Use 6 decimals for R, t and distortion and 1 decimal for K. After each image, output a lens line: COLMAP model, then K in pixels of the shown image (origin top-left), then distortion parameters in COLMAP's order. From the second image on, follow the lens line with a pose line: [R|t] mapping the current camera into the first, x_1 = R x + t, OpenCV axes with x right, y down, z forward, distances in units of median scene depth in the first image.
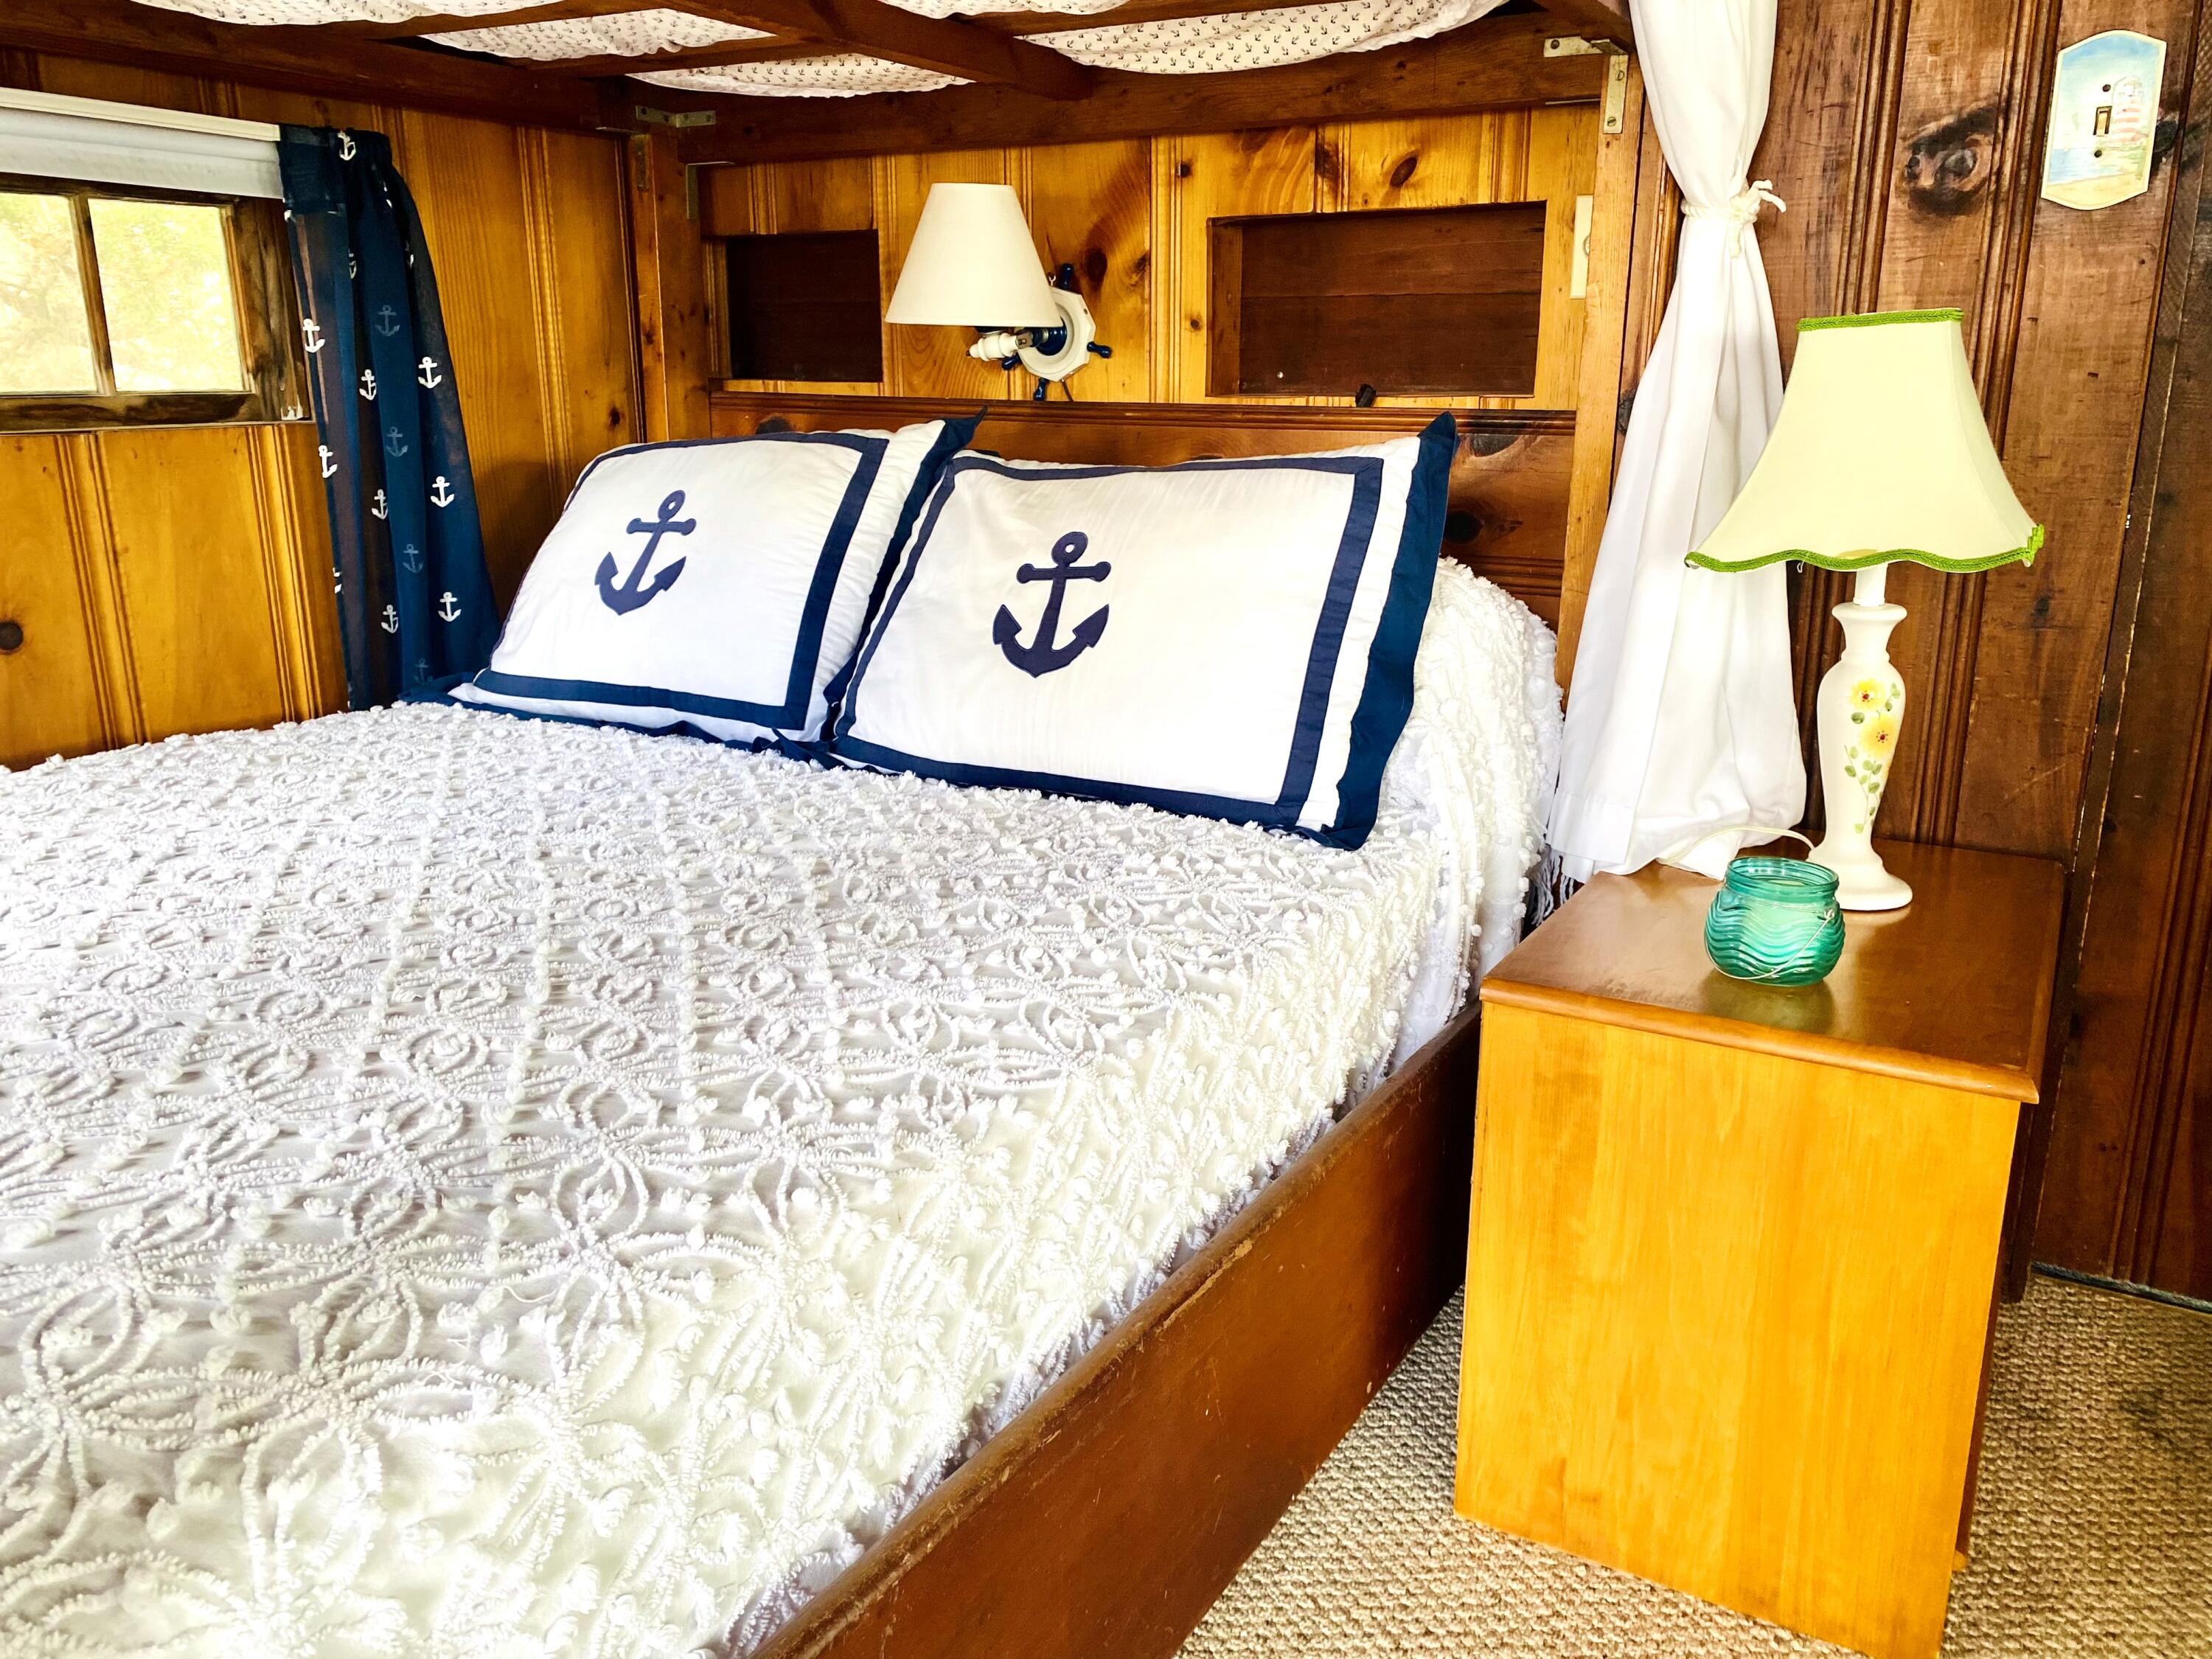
lens RADIAL K [[1694.3, 0, 1114.7], [0, 1694.3, 825.7], [0, 0, 1]] dist [0.064031, -0.073197]
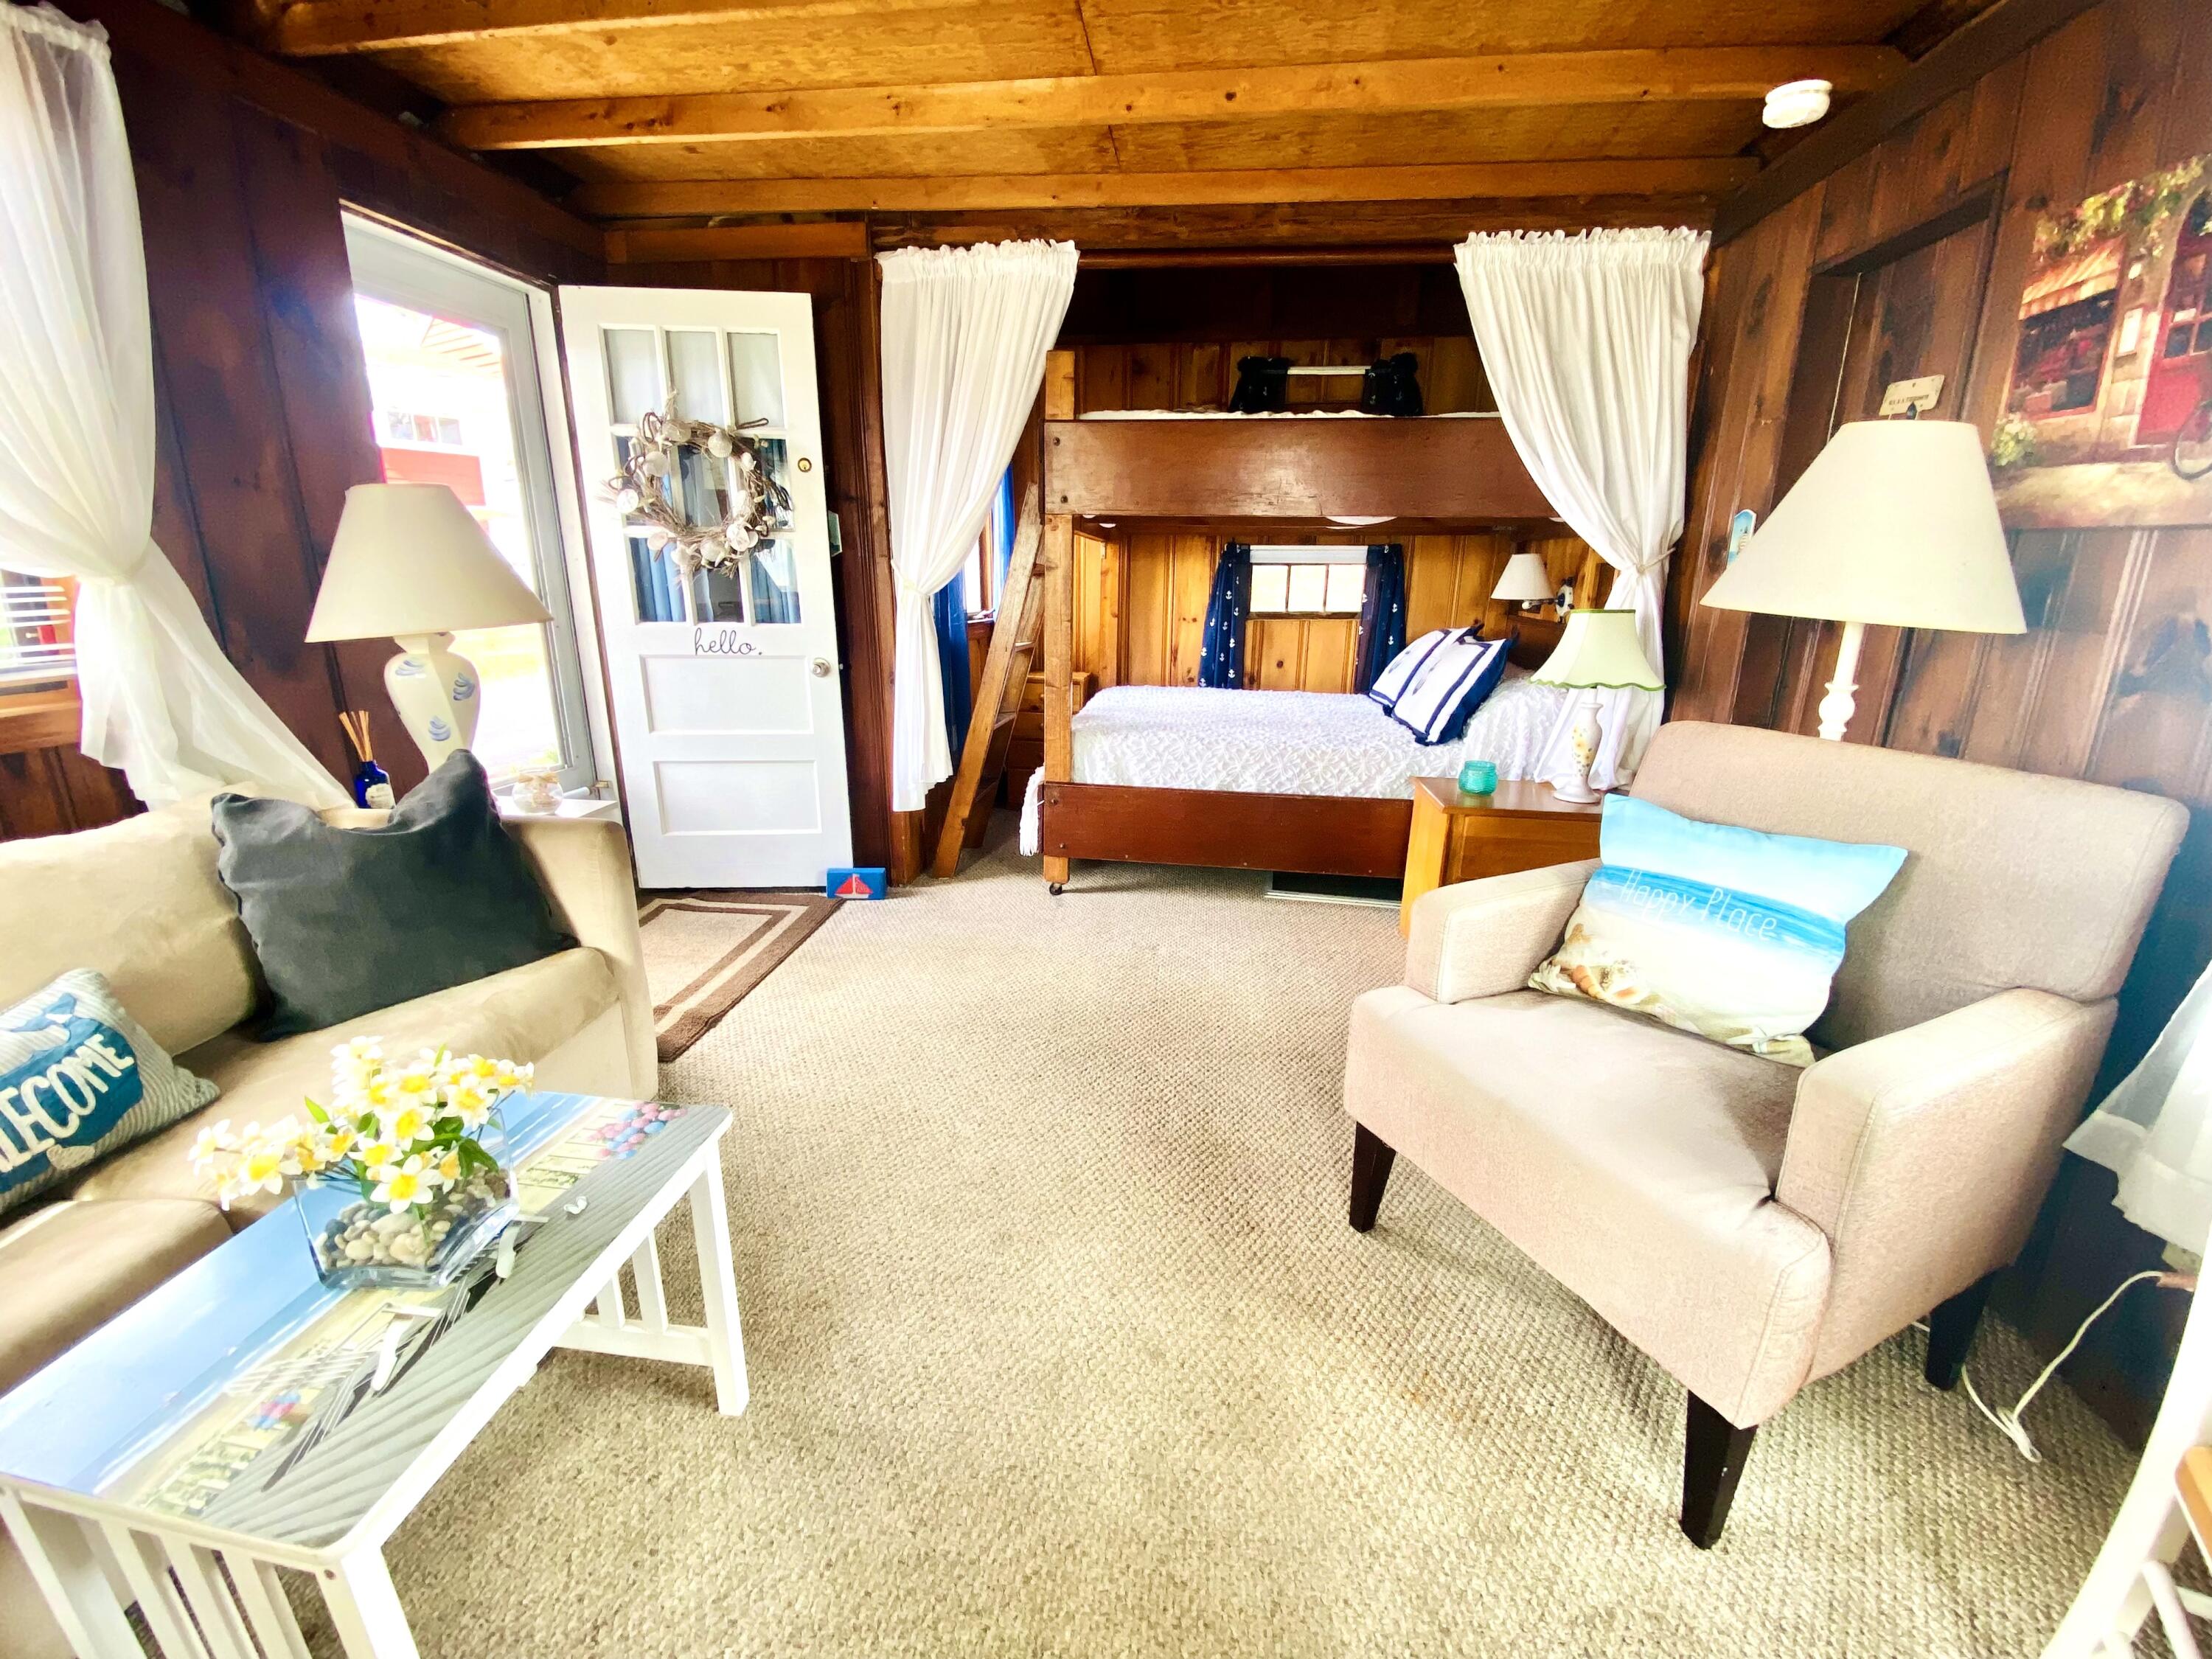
lens RADIAL K [[902.7, 0, 1097.8], [0, 902.7, 826.6], [0, 0, 1]] dist [0.014691, -0.016196]
pose [[0.384359, 0.252846, -0.887883, 1.395795], [-0.247754, 0.954733, 0.164632, 0.028976], [0.889318, 0.156699, 0.429604, -0.393477]]
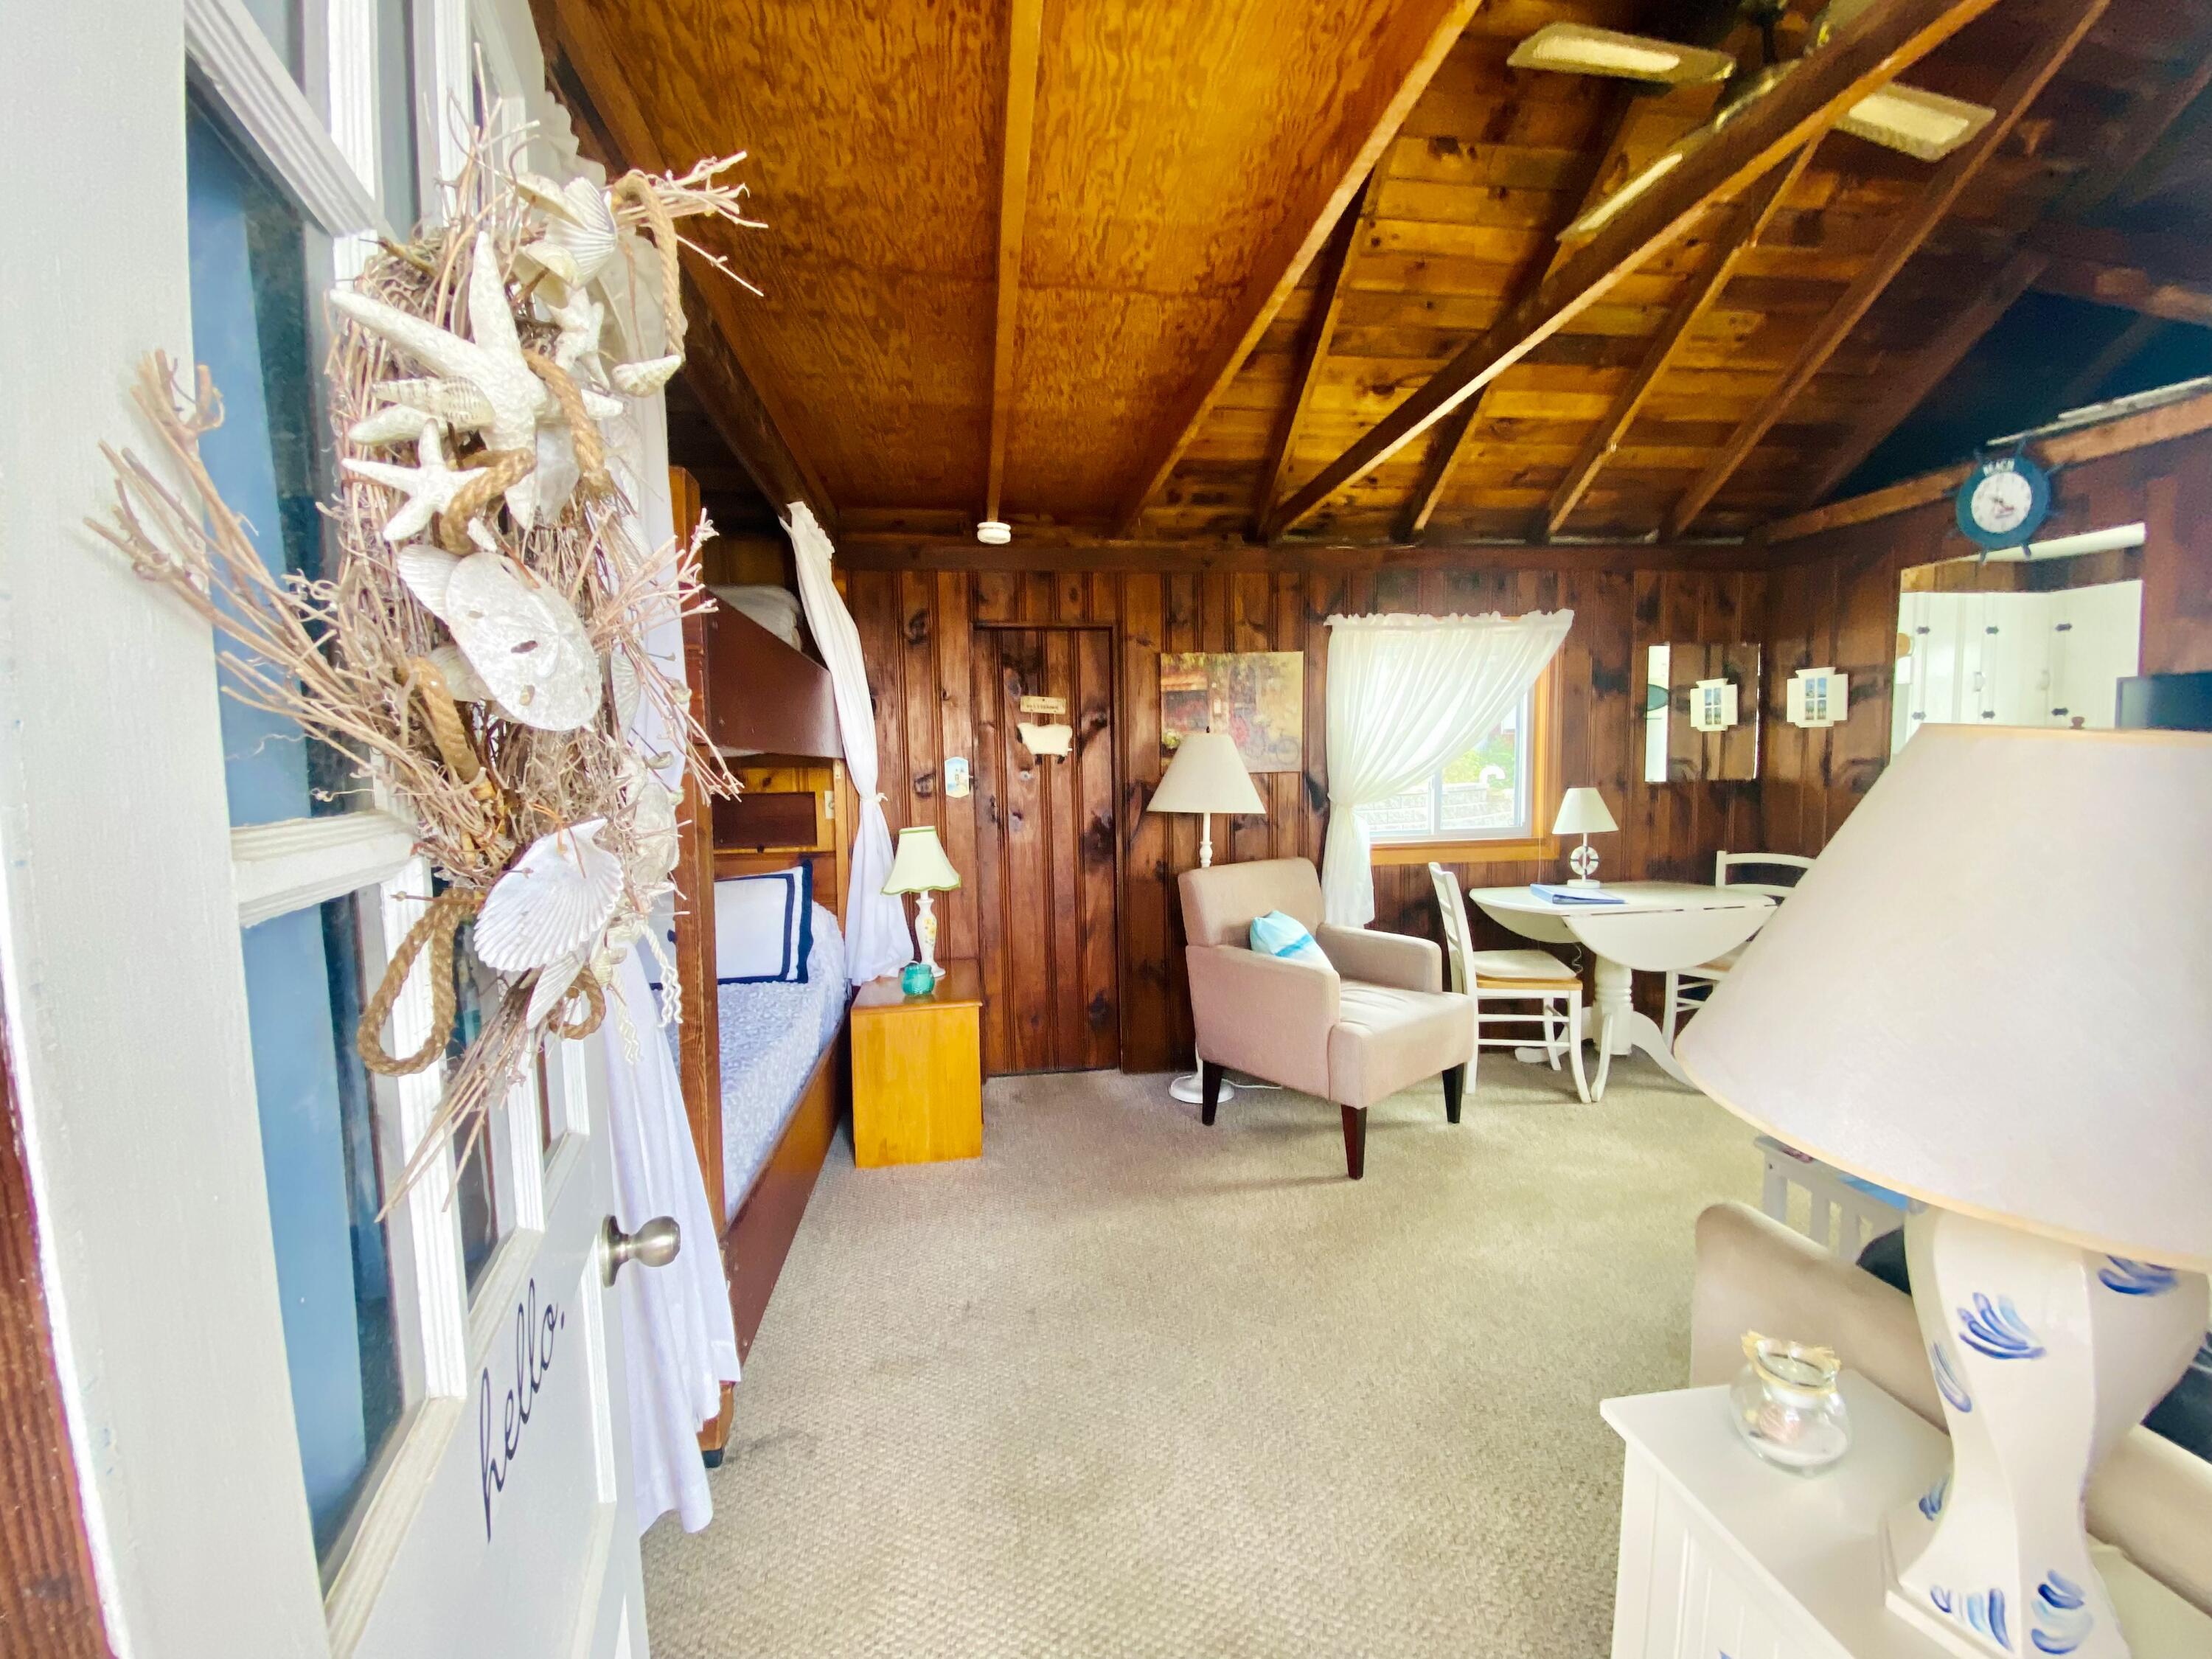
lens RADIAL K [[902.7, 0, 1097.8], [0, 902.7, 826.6], [0, 0, 1]] dist [0.014691, -0.016196]
pose [[0.788448, -0.061719, 0.611998, -0.440240], [0.178493, 0.975098, -0.131619, 0.044771], [-0.588635, 0.213011, 0.779830, -0.774147]]
